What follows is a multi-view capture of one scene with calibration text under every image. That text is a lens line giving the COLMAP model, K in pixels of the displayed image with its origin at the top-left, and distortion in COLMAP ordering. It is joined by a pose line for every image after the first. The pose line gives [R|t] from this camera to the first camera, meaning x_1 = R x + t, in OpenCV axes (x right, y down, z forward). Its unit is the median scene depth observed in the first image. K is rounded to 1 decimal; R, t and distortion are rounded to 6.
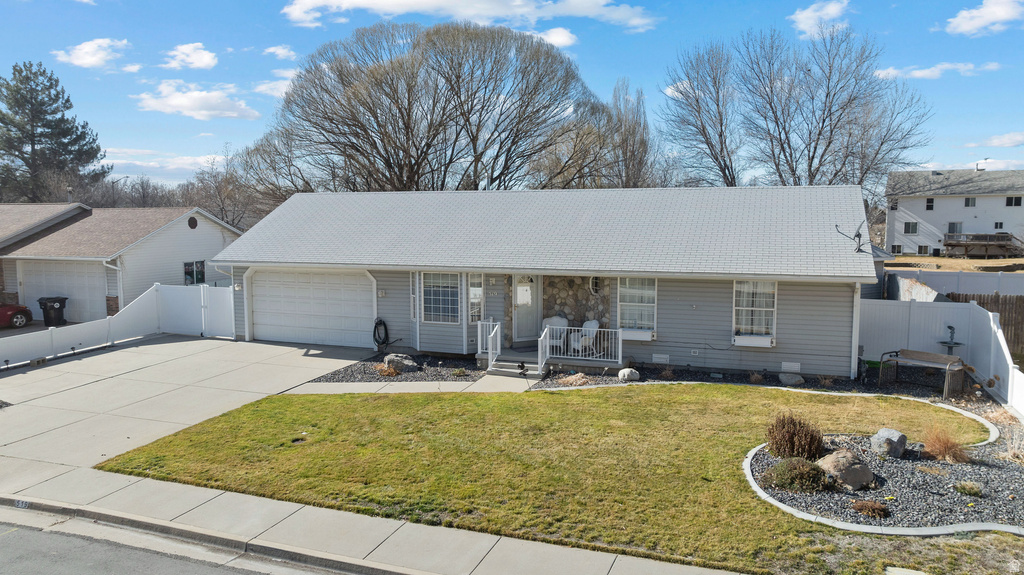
lens RADIAL K [[725.1, 0, 511.0], [0, 725.1, 287.8], [0, 0, 1]] dist [-0.030367, 0.023826]
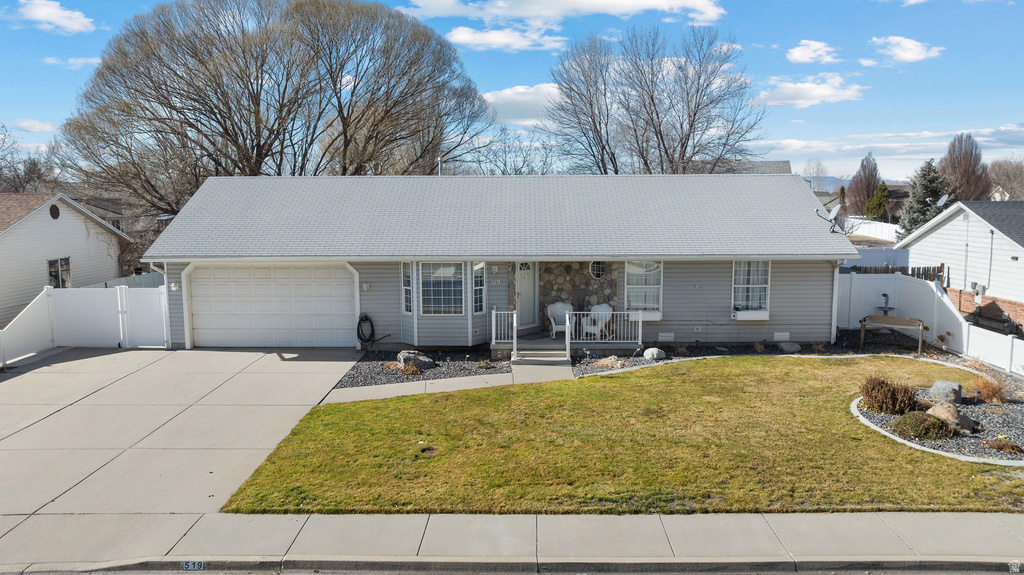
lens RADIAL K [[725.1, 0, 507.9], [0, 725.1, 287.8], [0, 0, 1]] dist [-0.030367, 0.023826]
pose [[0.941750, -0.042665, 0.333598, -0.454864], [0.035853, 0.999004, 0.026551, -0.013016], [-0.334399, -0.013044, 0.942341, 0.101322]]
